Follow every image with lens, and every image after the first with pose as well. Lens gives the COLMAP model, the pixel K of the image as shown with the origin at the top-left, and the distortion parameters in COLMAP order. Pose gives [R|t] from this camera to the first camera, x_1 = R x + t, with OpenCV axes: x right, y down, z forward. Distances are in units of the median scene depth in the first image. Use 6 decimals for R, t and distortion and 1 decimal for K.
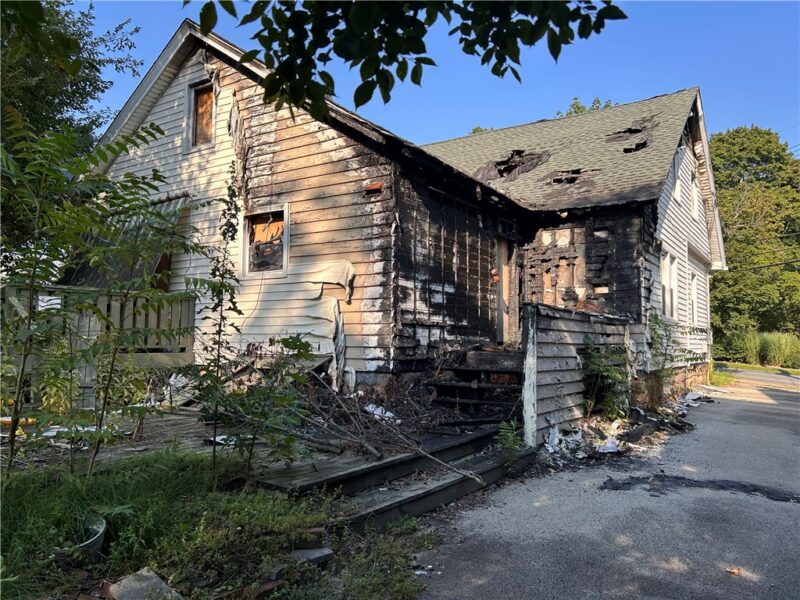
lens RADIAL K [[590.8, 0, 400.0], [0, 590.8, 300.0], [0, 0, 1]] dist [0.064460, -0.075676]
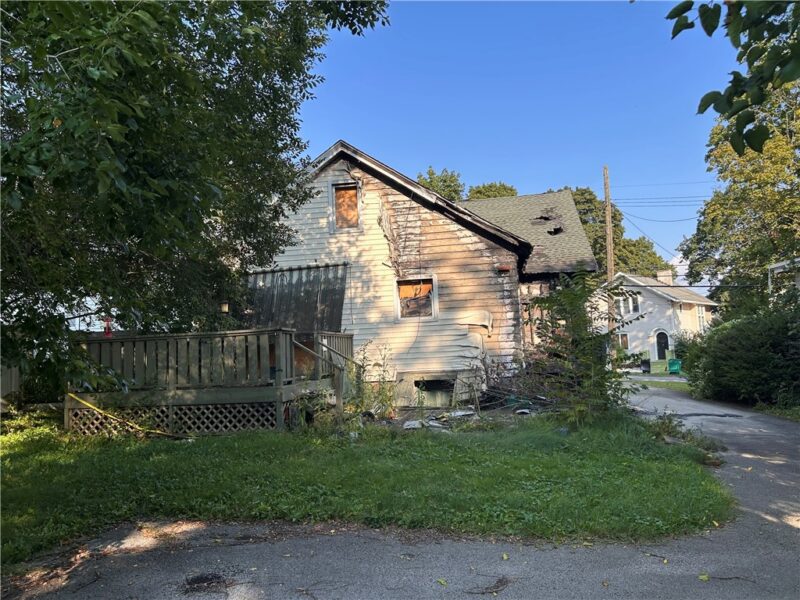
lens RADIAL K [[603.4, 0, 400.0], [0, 603.4, 300.0], [0, 0, 1]] dist [0.237715, -0.082191]
pose [[0.903348, -0.008126, 0.428832, -0.958426], [0.023568, 0.999250, -0.030712, -0.047031], [-0.428261, 0.037851, 0.902862, -0.405347]]
